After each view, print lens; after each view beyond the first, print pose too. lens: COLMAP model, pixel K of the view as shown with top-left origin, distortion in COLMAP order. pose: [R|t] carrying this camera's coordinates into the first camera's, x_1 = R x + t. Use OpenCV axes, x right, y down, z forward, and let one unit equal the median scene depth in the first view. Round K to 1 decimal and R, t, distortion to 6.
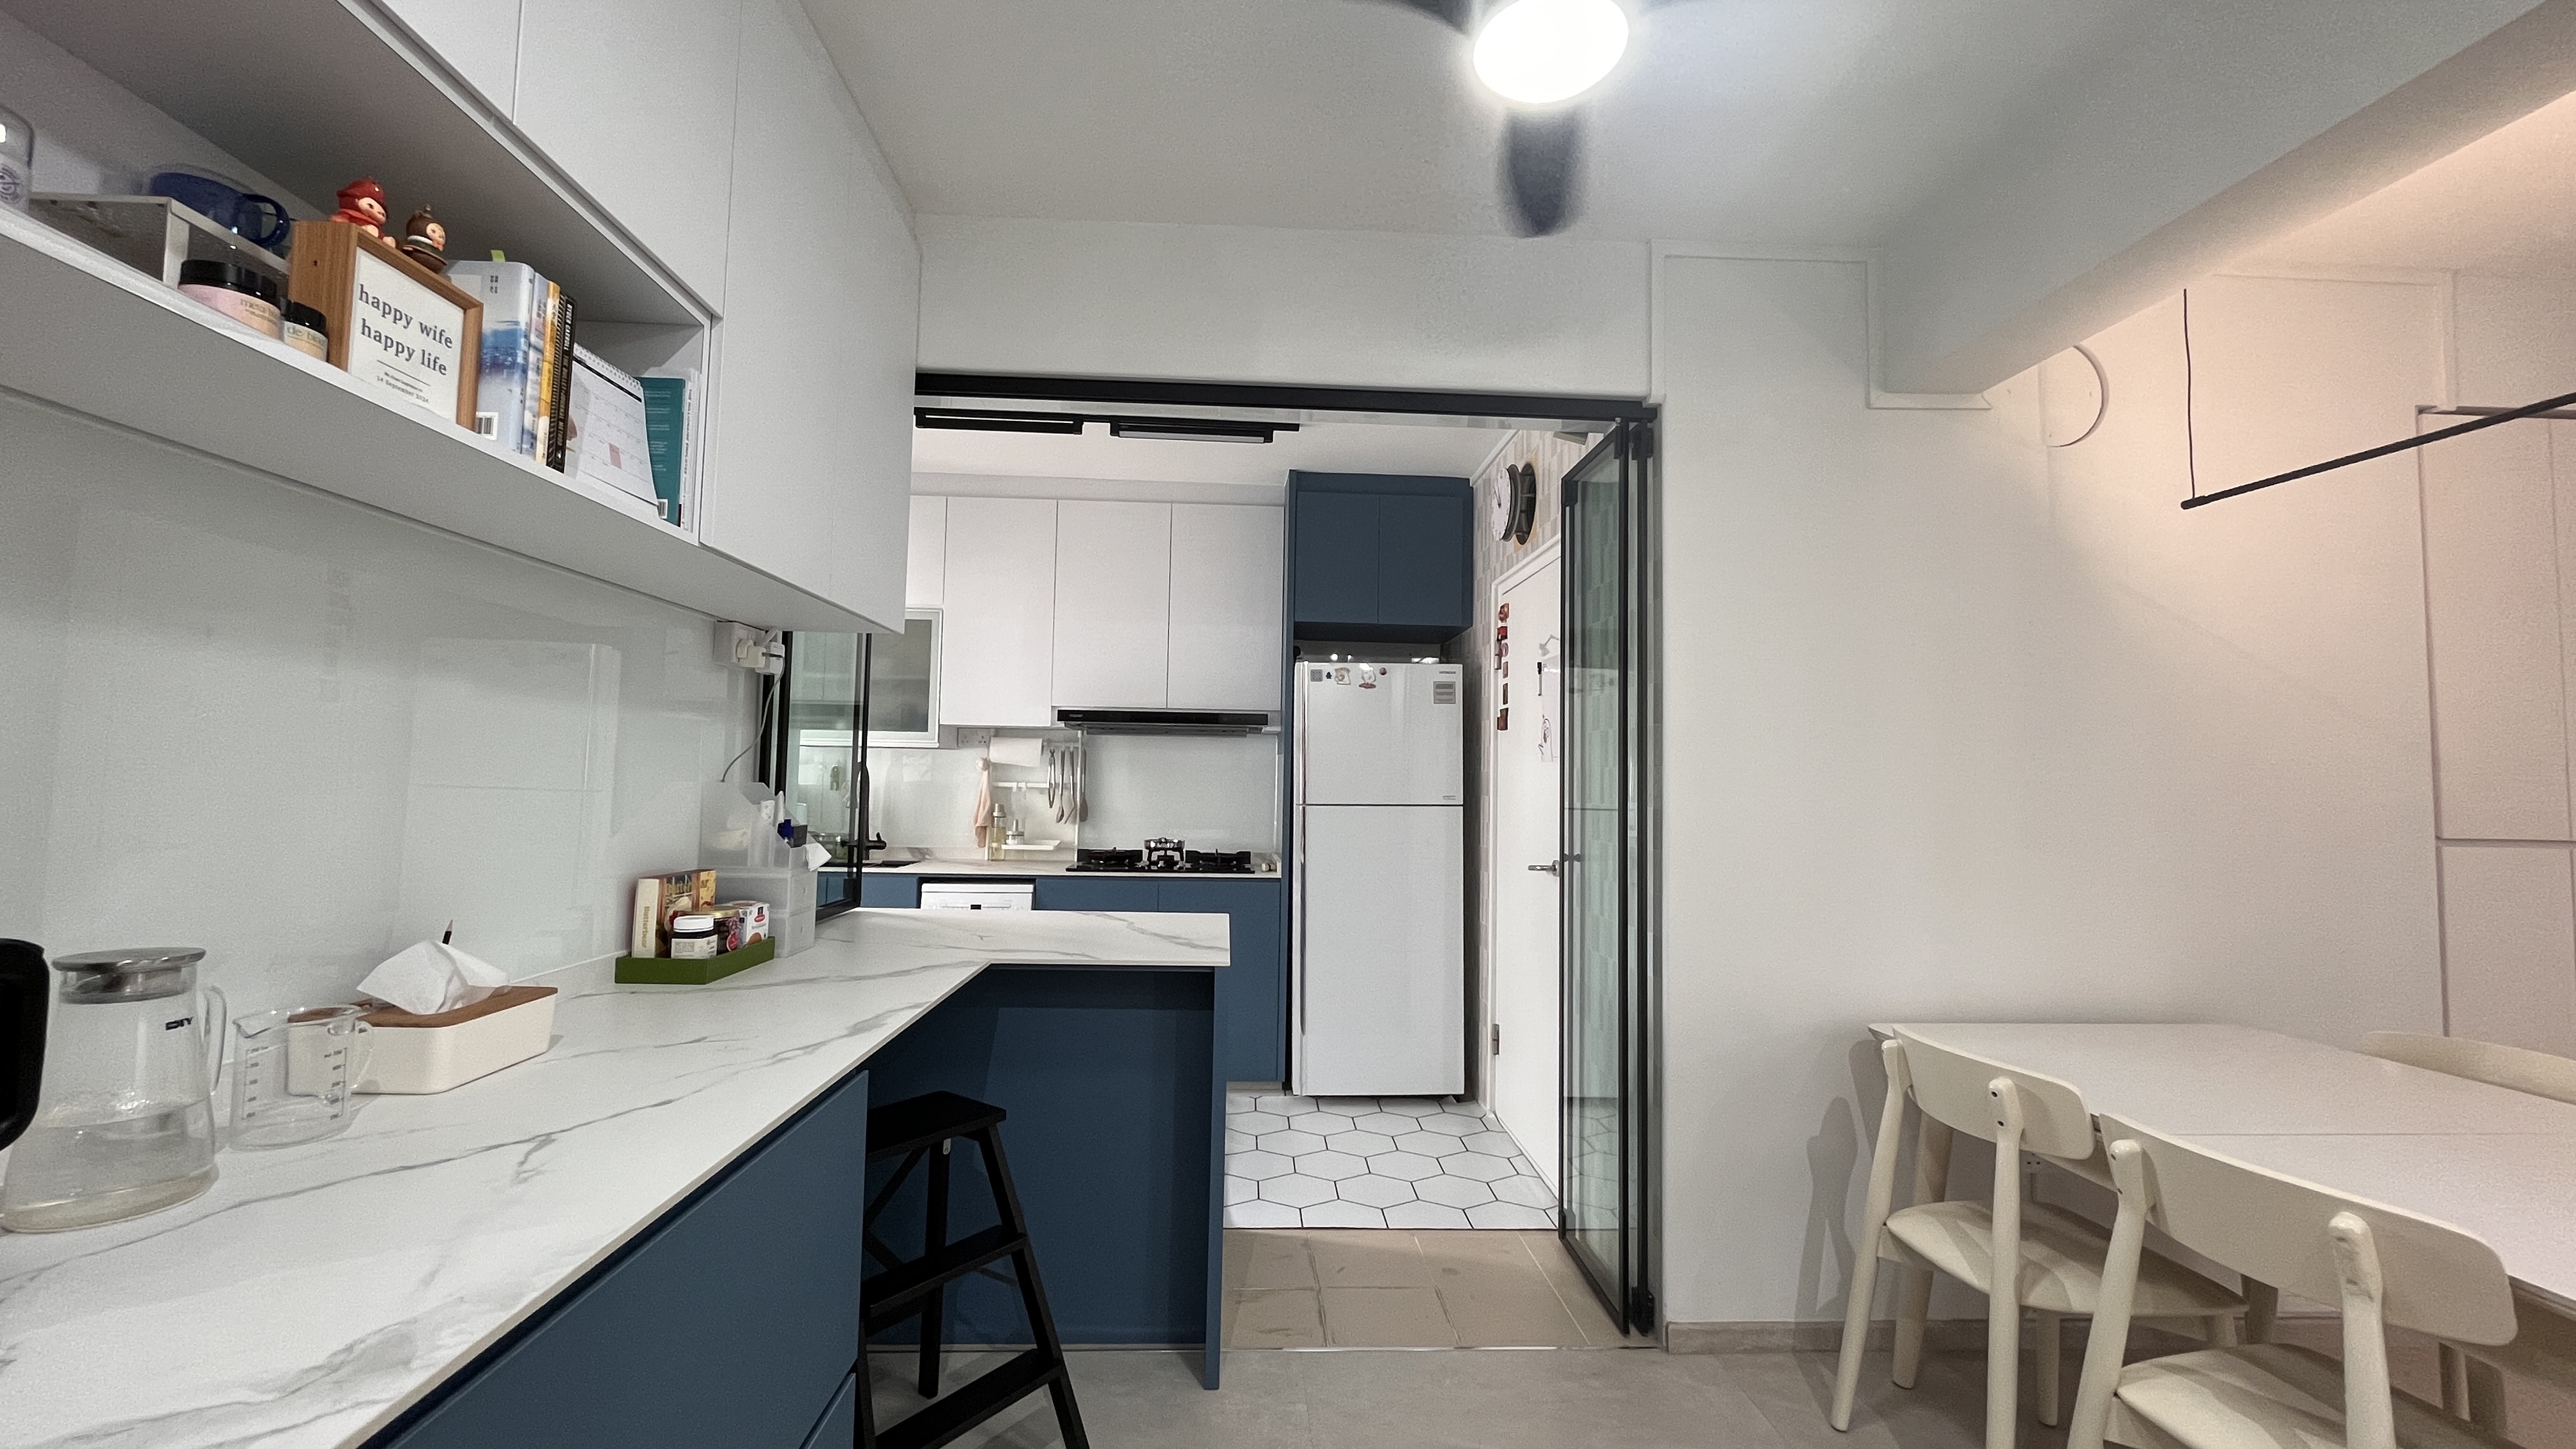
lens RADIAL K [[1034.1, 0, 1274.9], [0, 1034.1, 727.5], [0, 0, 1]] dist [-0.002202, -0.000079]
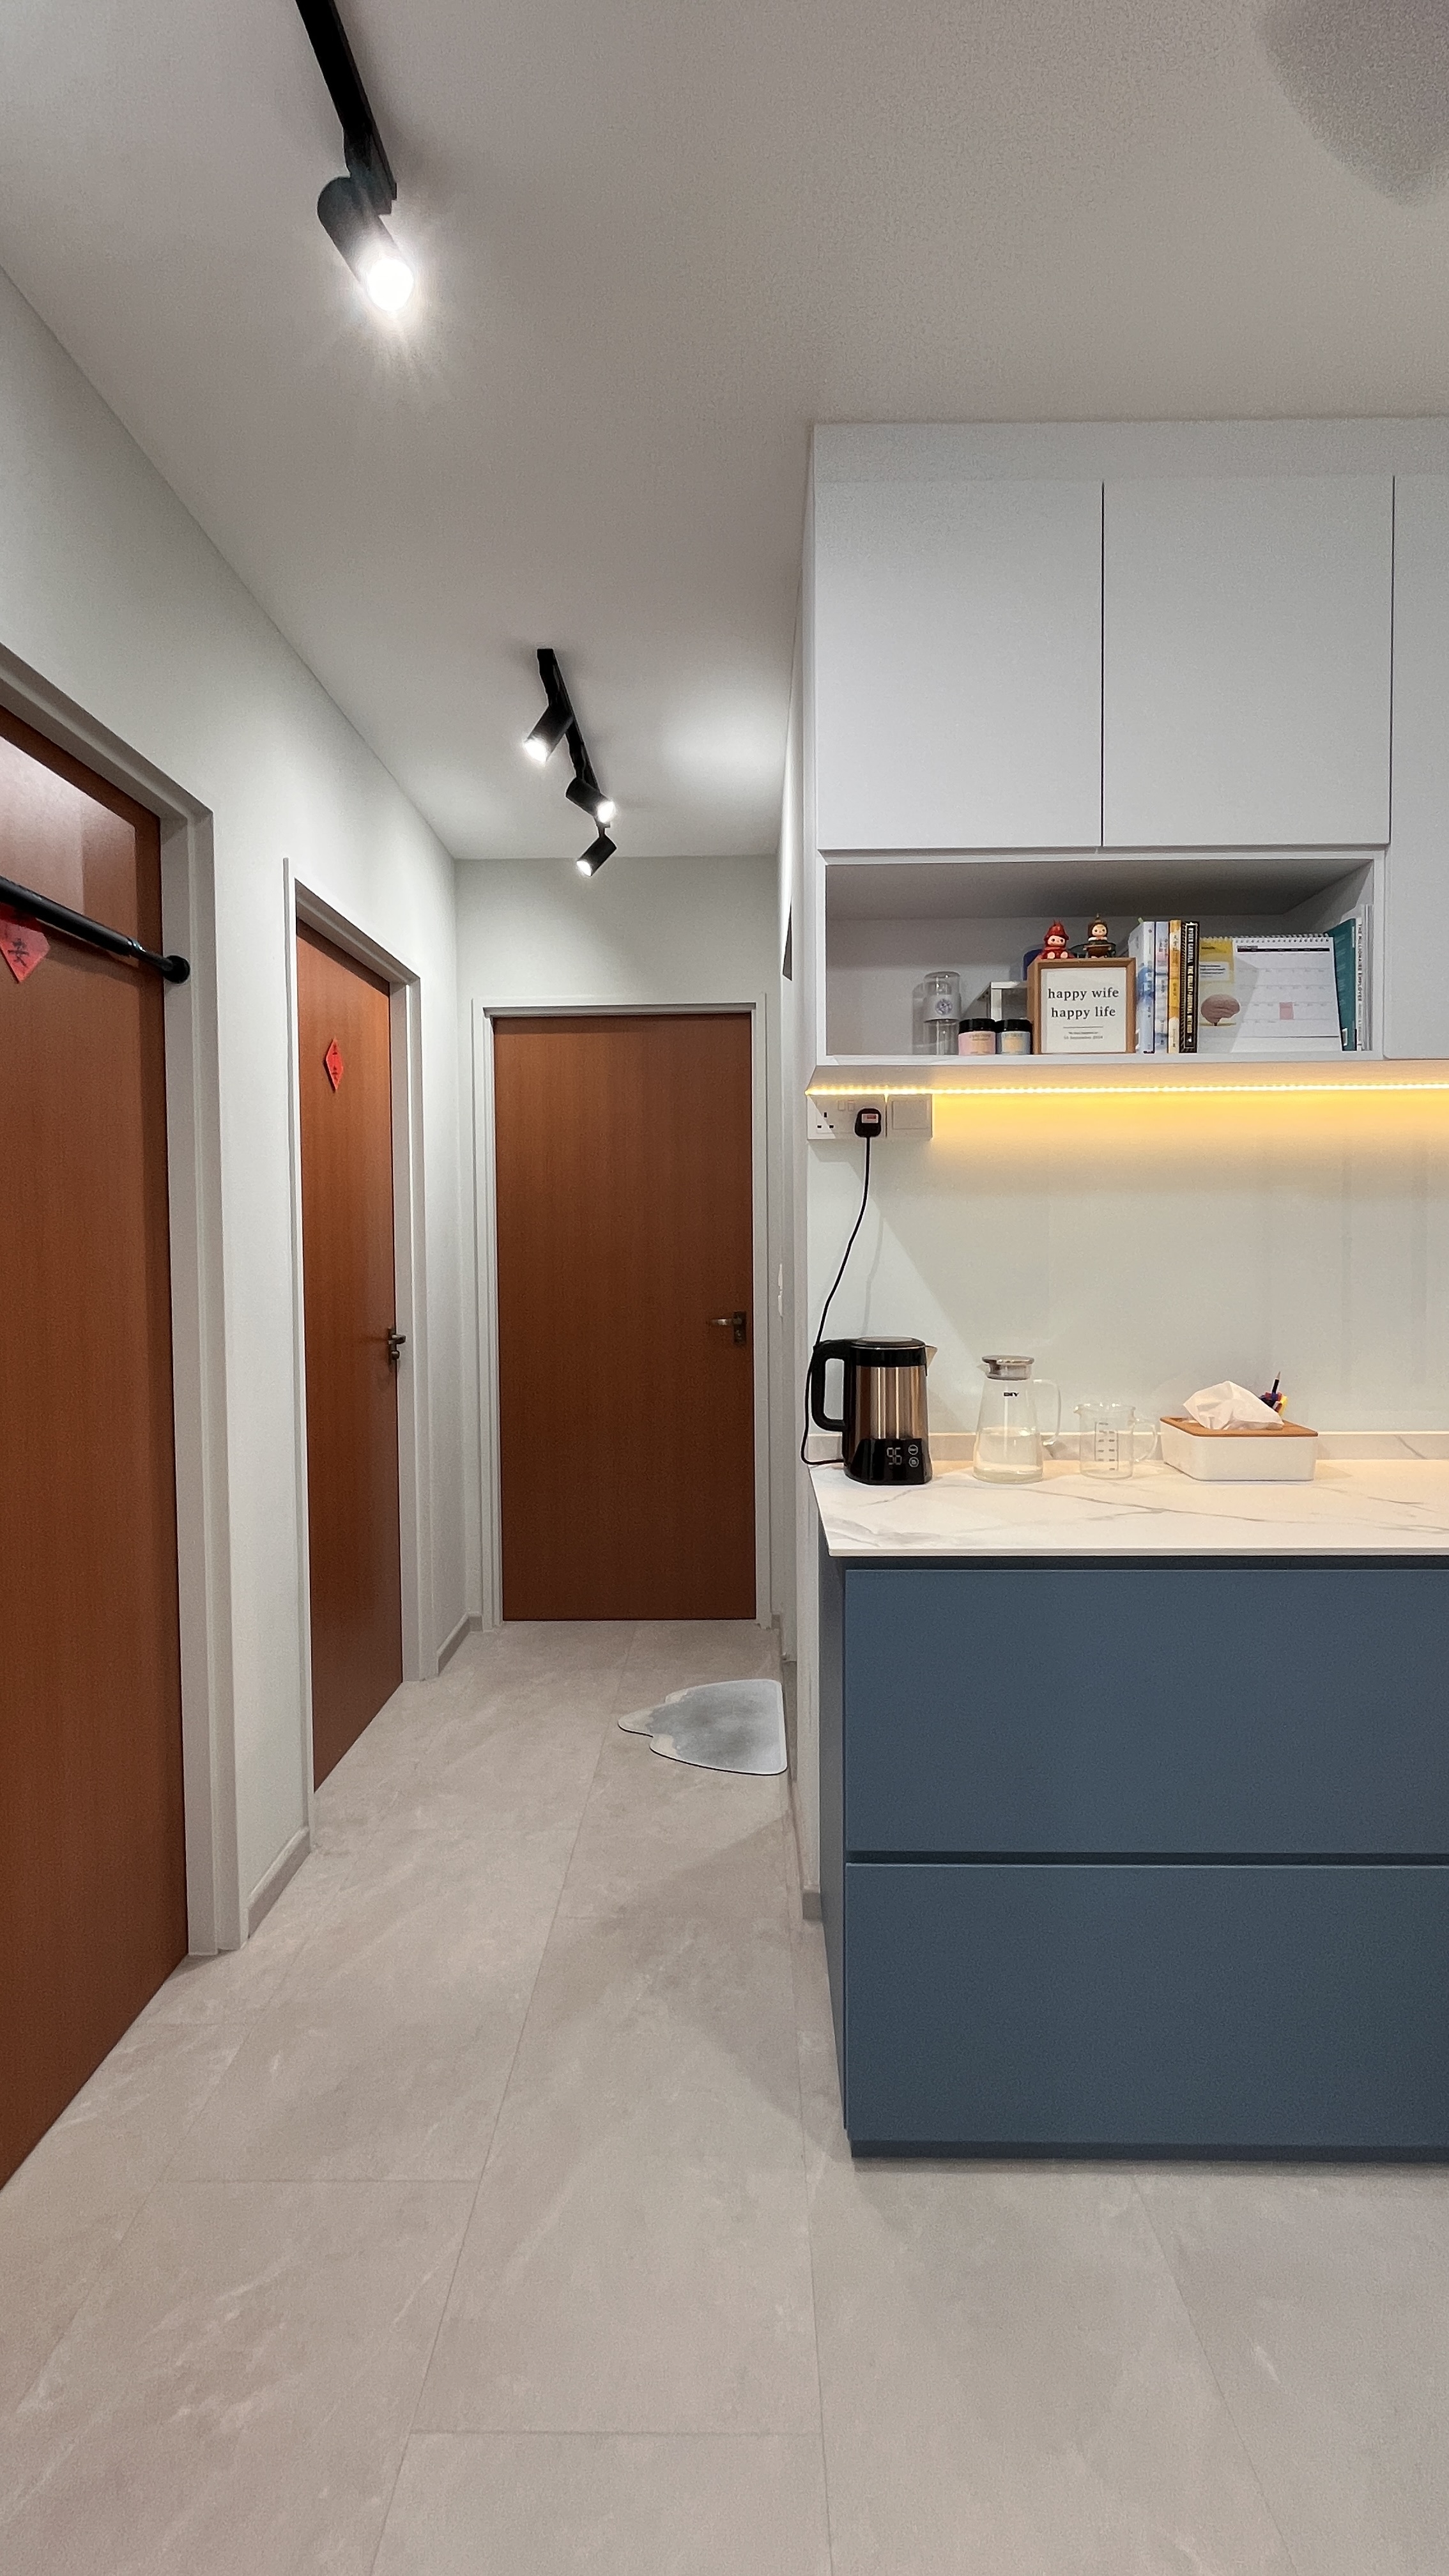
lens RADIAL K [[1107.3, 0, 725.3], [0, 1107.3, 1278.4], [0, 0, 1]] dist [-0.002036, -0.000128]
pose [[-0.063117, 0.012477, -0.997928, 0.237316], [0.057837, 0.998287, 0.008823, 0.002643], [0.996329, -0.057160, -0.063730, 0.125933]]
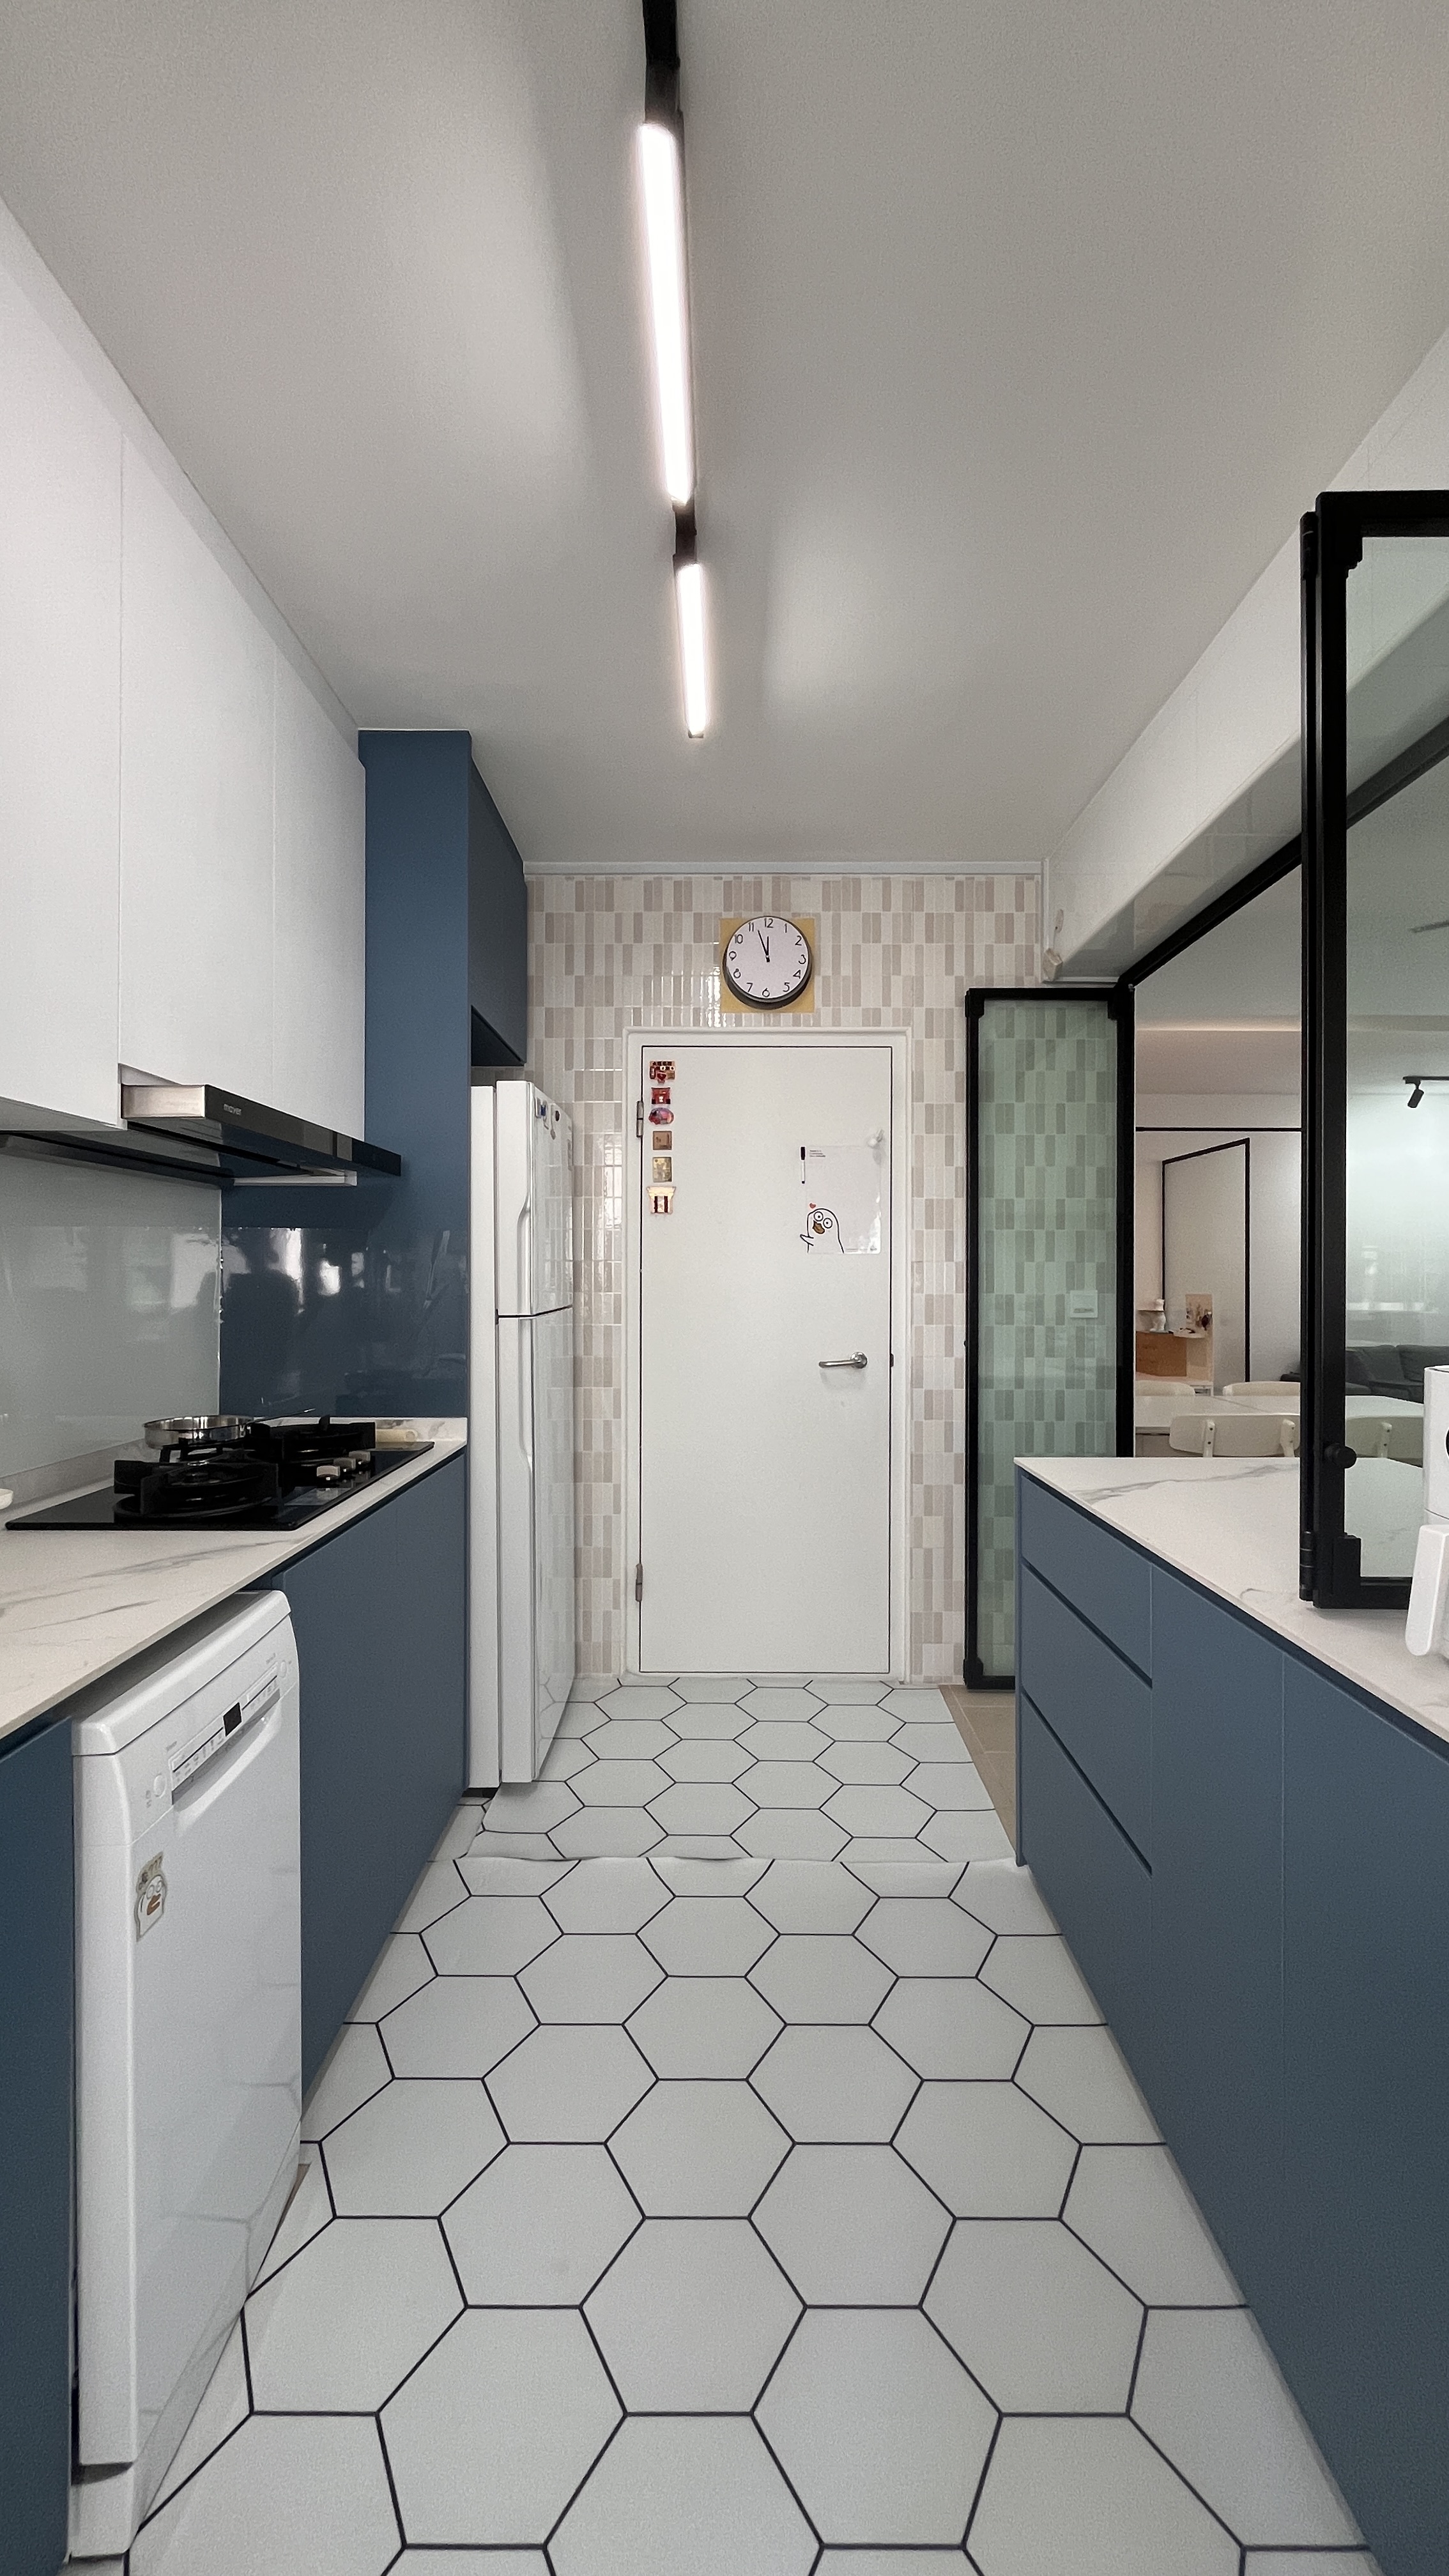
lens RADIAL K [[1034.1, 0, 724.5], [0, 1034.1, 1288.0], [0, 0, 1]] dist [-0.002202, -0.000079]
pose [[0.044294, -0.028165, 0.998621, -0.574081], [-0.051101, 0.998230, 0.030420, 0.033062], [-0.997711, -0.052378, 0.042776, 0.853358]]
